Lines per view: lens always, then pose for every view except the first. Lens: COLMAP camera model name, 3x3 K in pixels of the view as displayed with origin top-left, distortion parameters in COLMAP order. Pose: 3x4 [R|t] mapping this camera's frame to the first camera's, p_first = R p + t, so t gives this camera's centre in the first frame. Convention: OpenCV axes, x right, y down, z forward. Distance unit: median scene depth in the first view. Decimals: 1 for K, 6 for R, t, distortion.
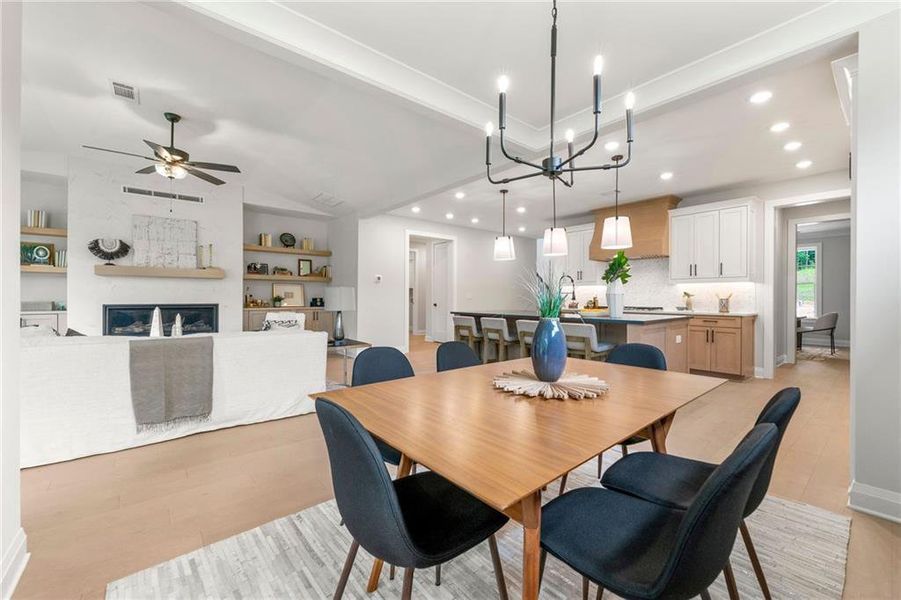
lens RADIAL K [[361.9, 0, 462.1], [0, 361.9, 298.5], [0, 0, 1]] dist [0.000070, -0.000098]
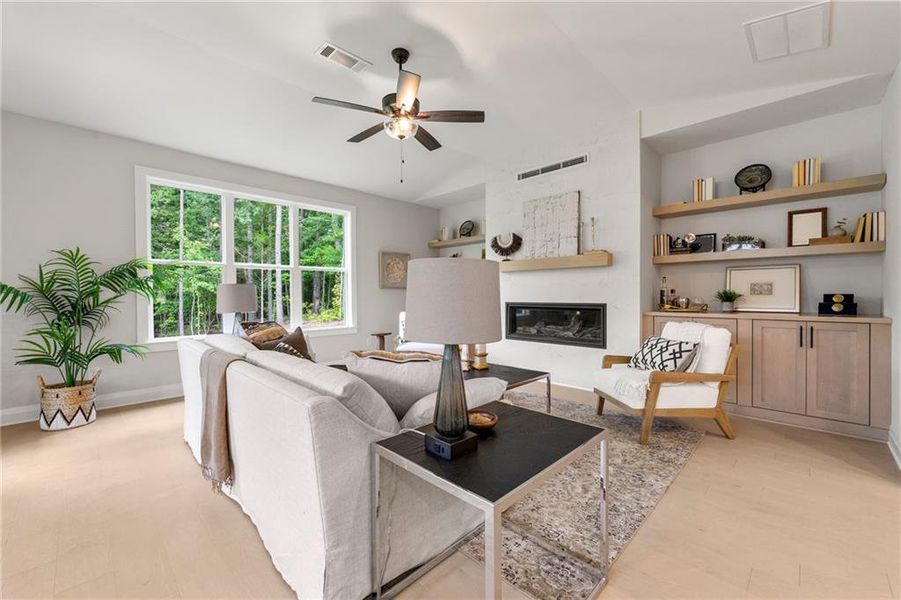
lens RADIAL K [[361.9, 0, 462.1], [0, 361.9, 298.5], [0, 0, 1]] dist [0.000070, -0.000098]
pose [[0.084316, 0.011274, -0.996375, -0.022730], [0.004247, 0.999923, 0.011673, -0.004213], [0.996430, -0.005216, 0.084261, 0.645247]]
